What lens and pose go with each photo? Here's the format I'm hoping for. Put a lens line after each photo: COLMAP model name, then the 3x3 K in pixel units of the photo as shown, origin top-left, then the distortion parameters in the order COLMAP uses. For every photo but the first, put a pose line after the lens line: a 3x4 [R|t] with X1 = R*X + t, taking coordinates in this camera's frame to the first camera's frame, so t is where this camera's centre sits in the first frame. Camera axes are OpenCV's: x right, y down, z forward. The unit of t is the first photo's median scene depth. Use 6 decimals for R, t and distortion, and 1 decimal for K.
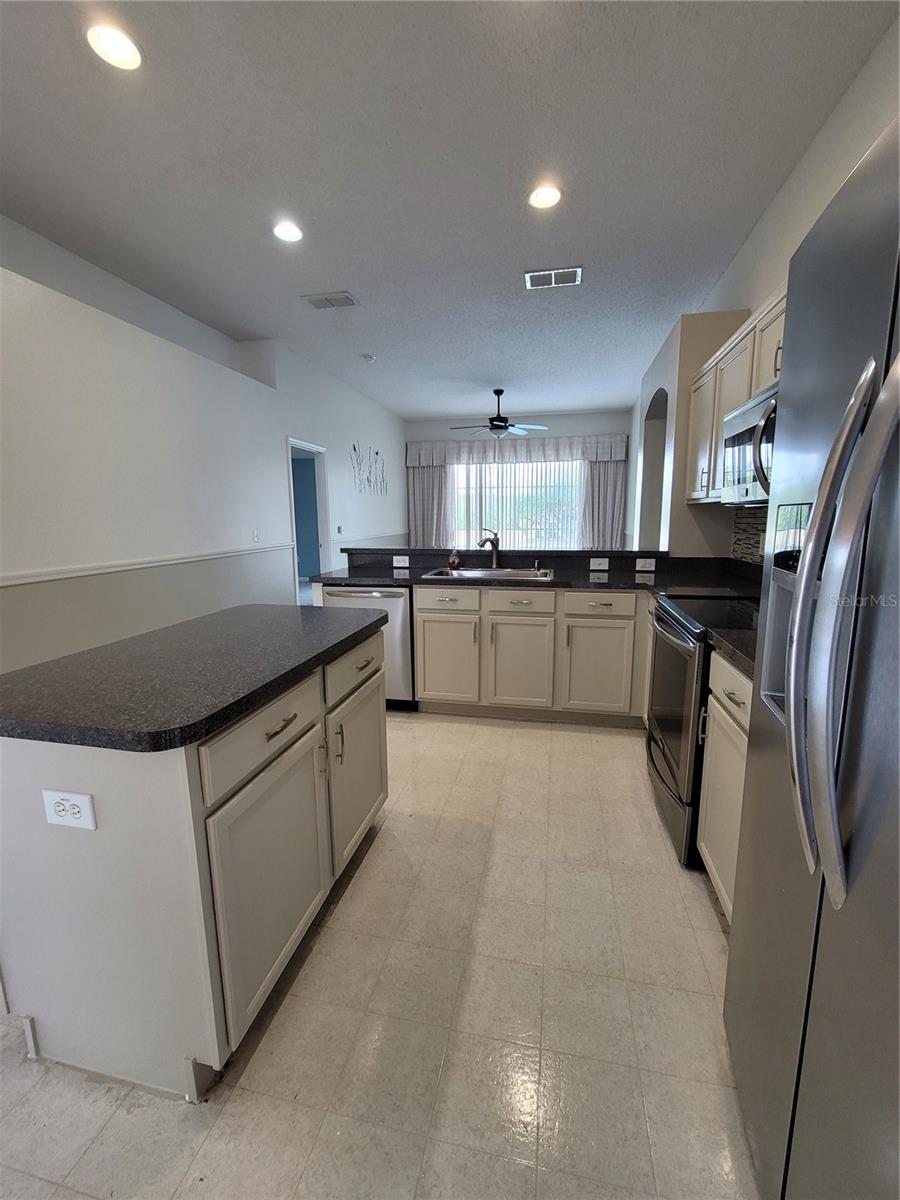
lens RADIAL K [[496.8, 0, 448.2], [0, 496.8, 602.1], [0, 0, 1]] dist [-0.010209, 0.002529]
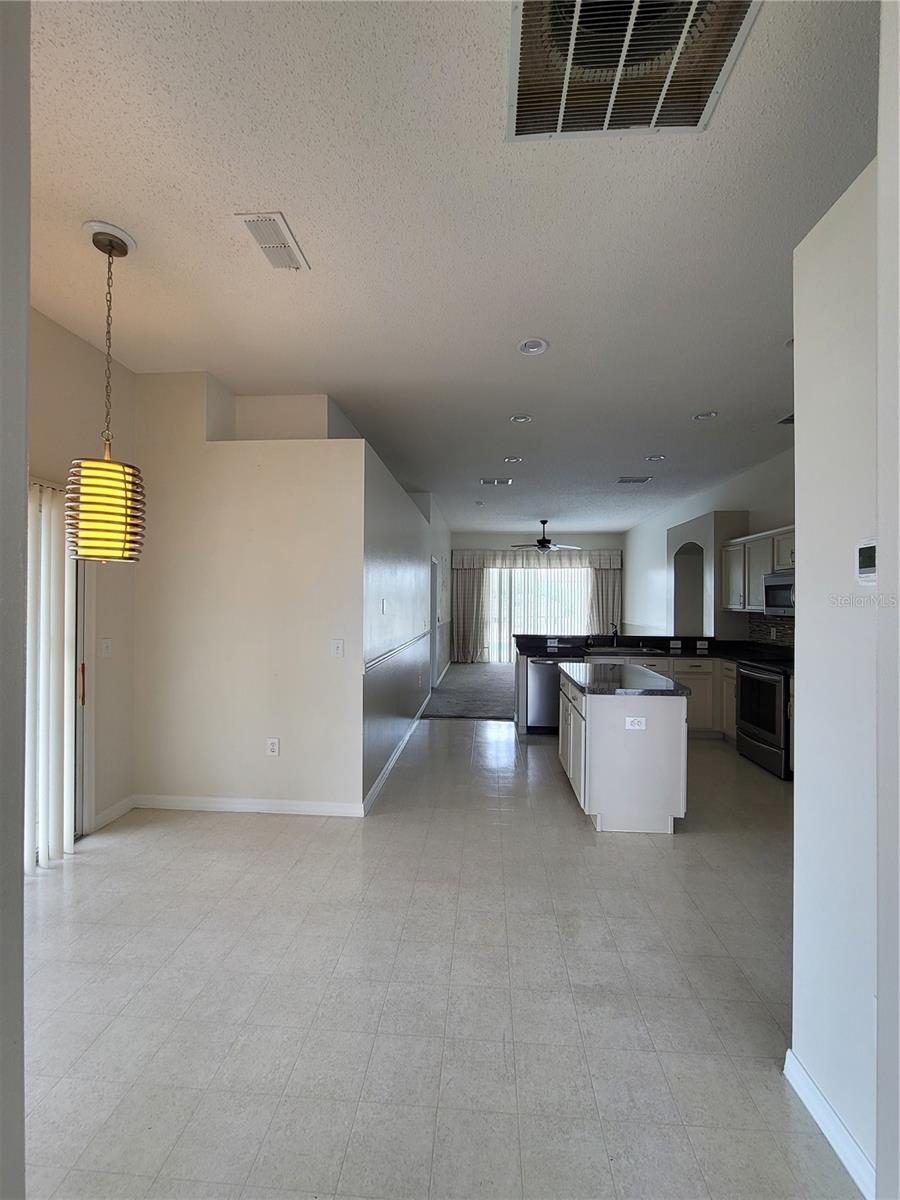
lens RADIAL K [[496.8, 0, 451.3], [0, 496.8, 603.5], [0, 0, 1]] dist [-0.010209, 0.002529]
pose [[0.989491, 0.011104, 0.144165, -0.291482], [0.012595, 0.986638, -0.162441, 0.021468], [-0.144042, 0.162550, 0.976130, -0.237219]]
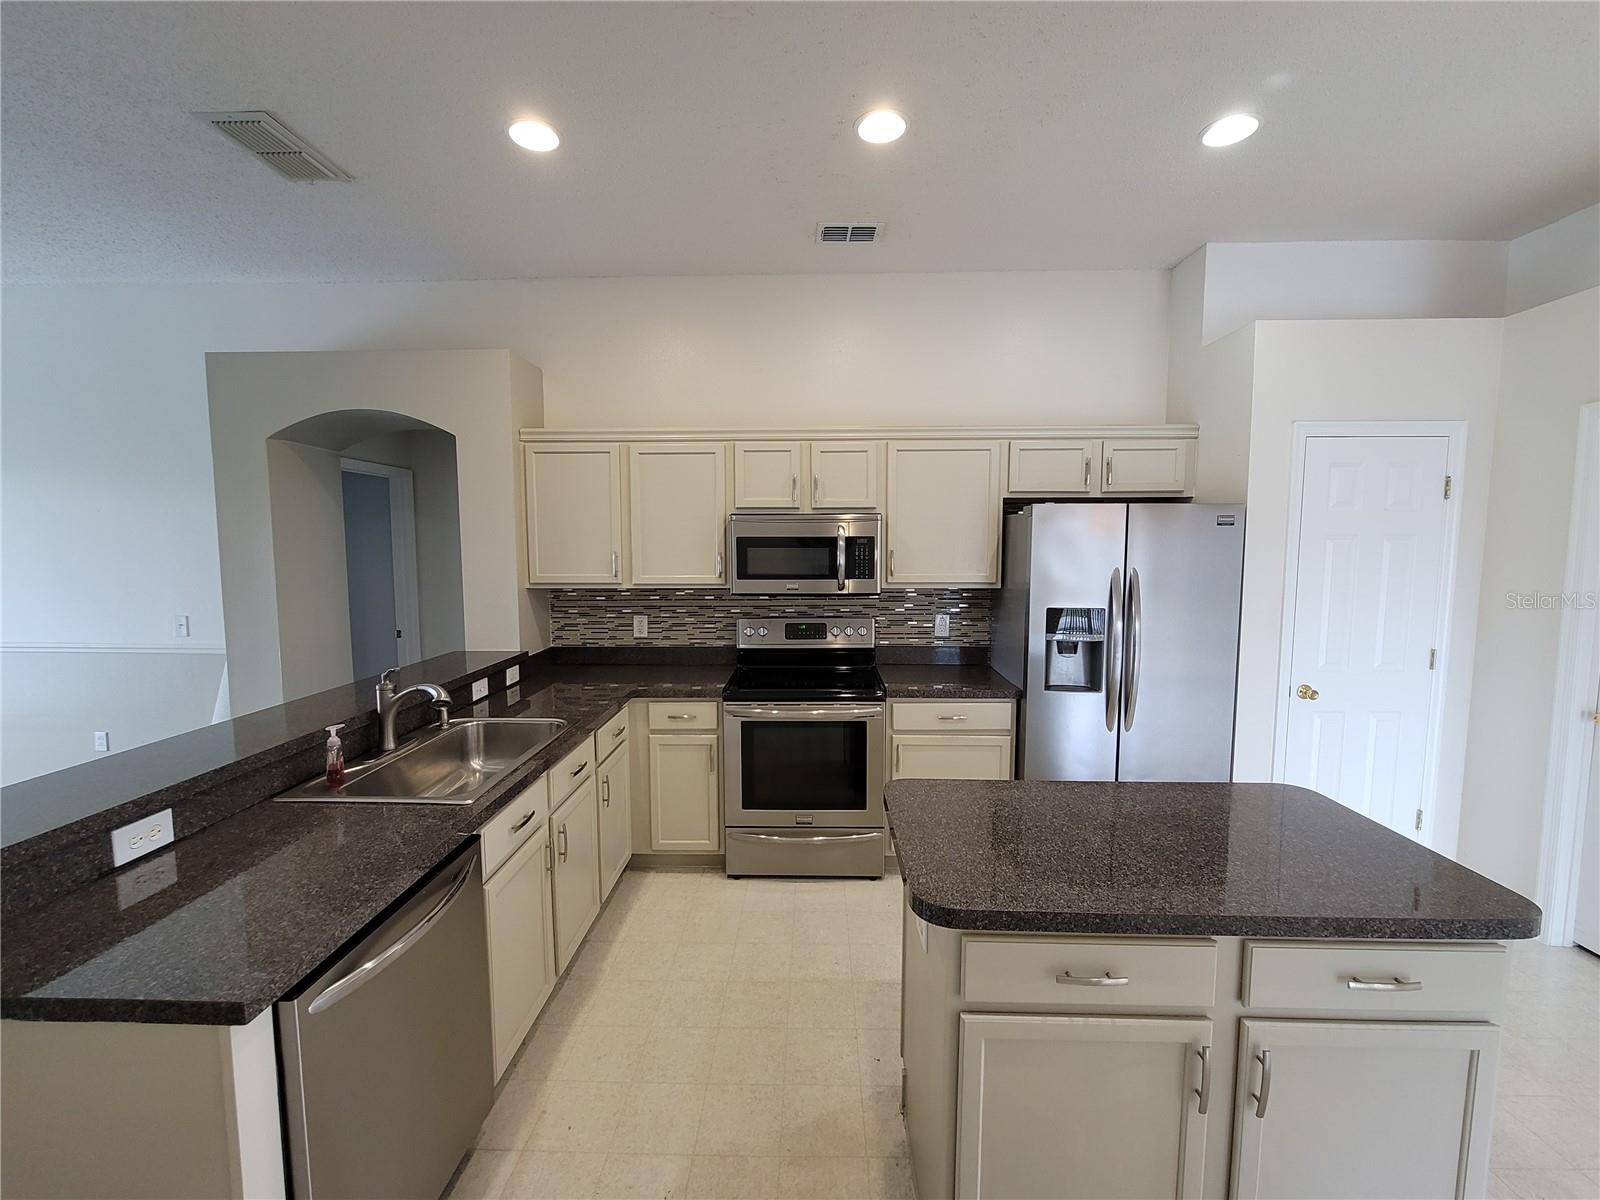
lens RADIAL K [[662.3, 0, 804.7], [0, 662.3, 584.2], [0, 0, 1]] dist [-0.010209, 0.002529]
pose [[-0.194706, -0.059843, 0.979034, -0.243670], [0.168338, 0.981289, 0.093459, -0.089420], [-0.966308, 0.183006, -0.180989, 0.299809]]
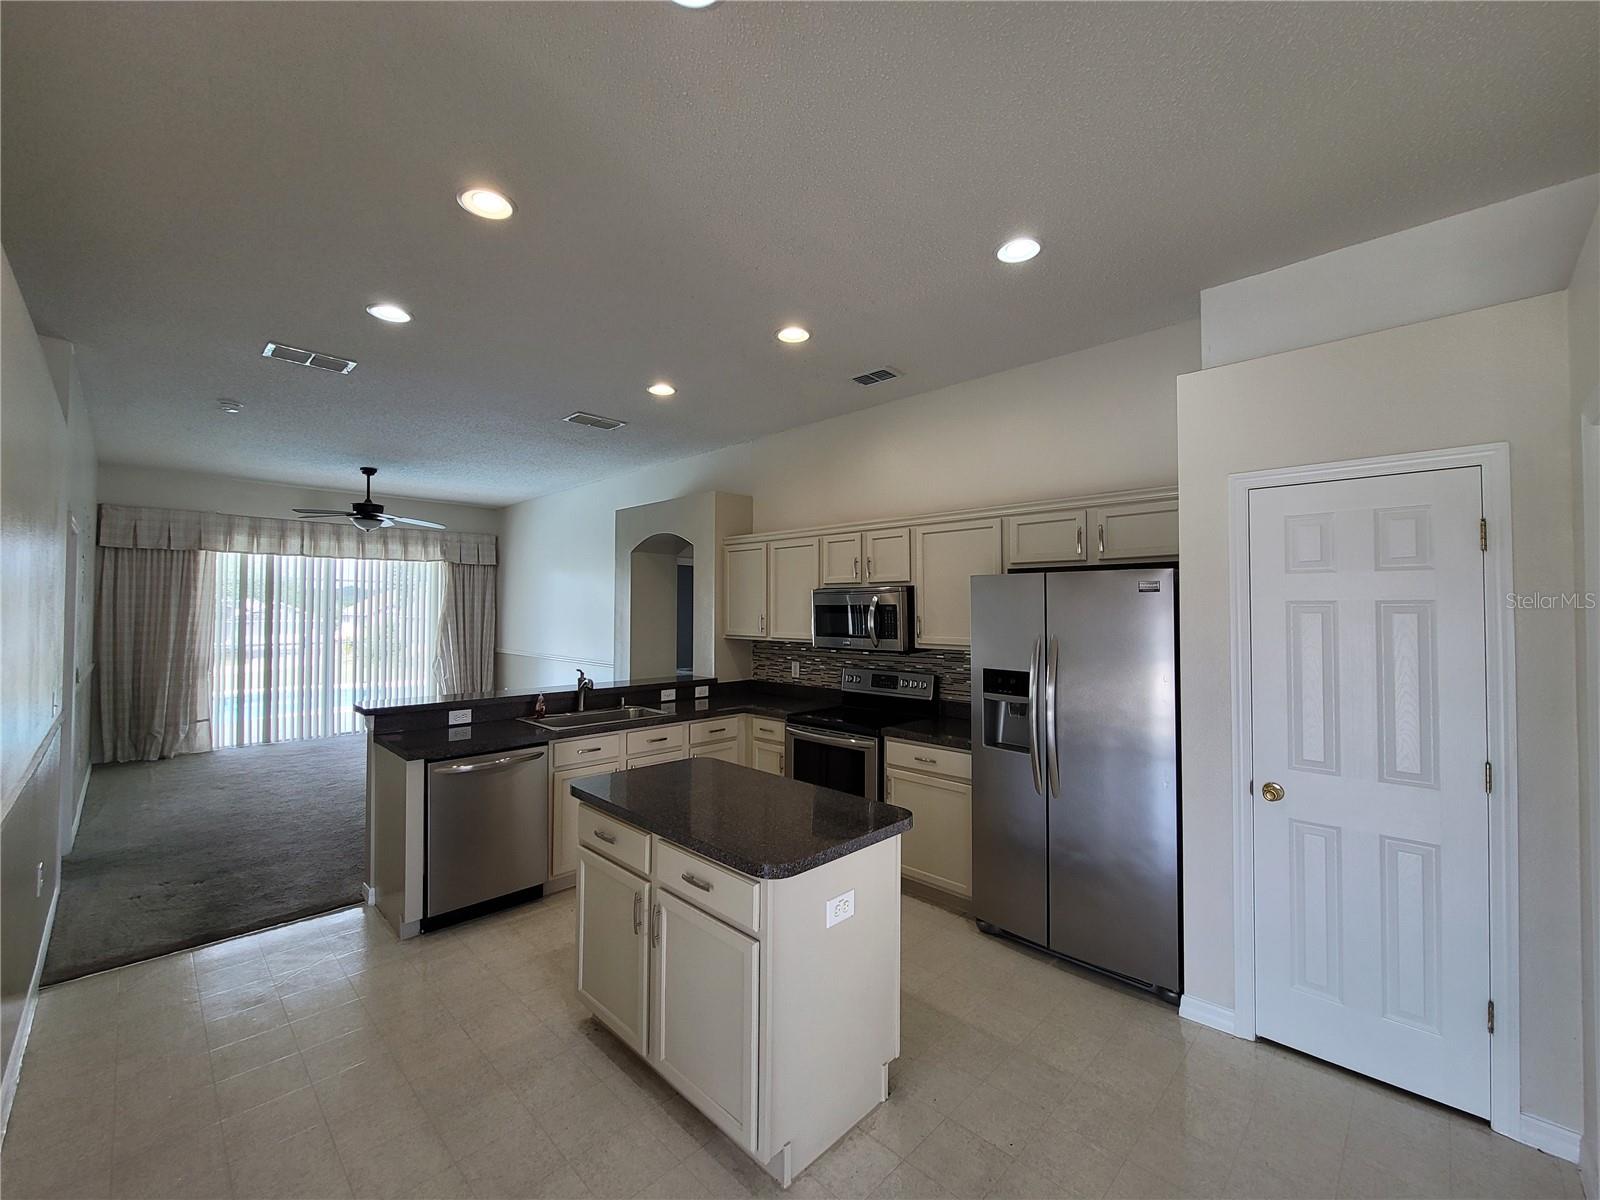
lens RADIAL K [[662.3, 0, 806.7], [0, 662.3, 592.1], [0, 0, 1]] dist [-0.010209, 0.002529]
pose [[0.526243, 0.030366, 0.849792, -0.312519], [0.137699, 0.983129, -0.120402, -0.033827], [-0.839111, 0.180377, 0.513184, -0.009182]]
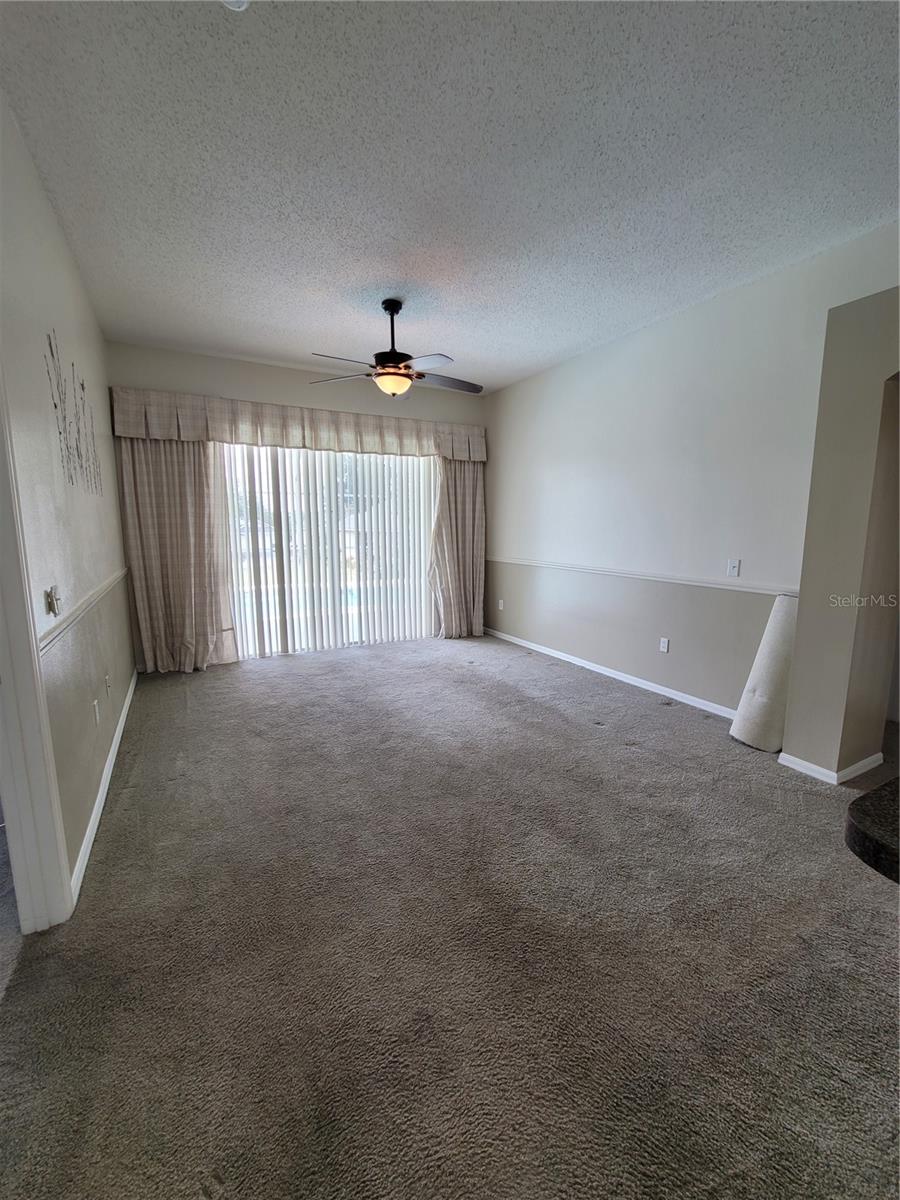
lens RADIAL K [[496.8, 0, 455.7], [0, 496.8, 600.1], [0, 0, 1]] dist [-0.010209, 0.002529]
pose [[0.750385, -0.092361, 0.654516, -0.179225], [0.105464, 0.994234, 0.019387, -0.098573], [-0.652533, 0.054480, 0.755799, 0.474176]]
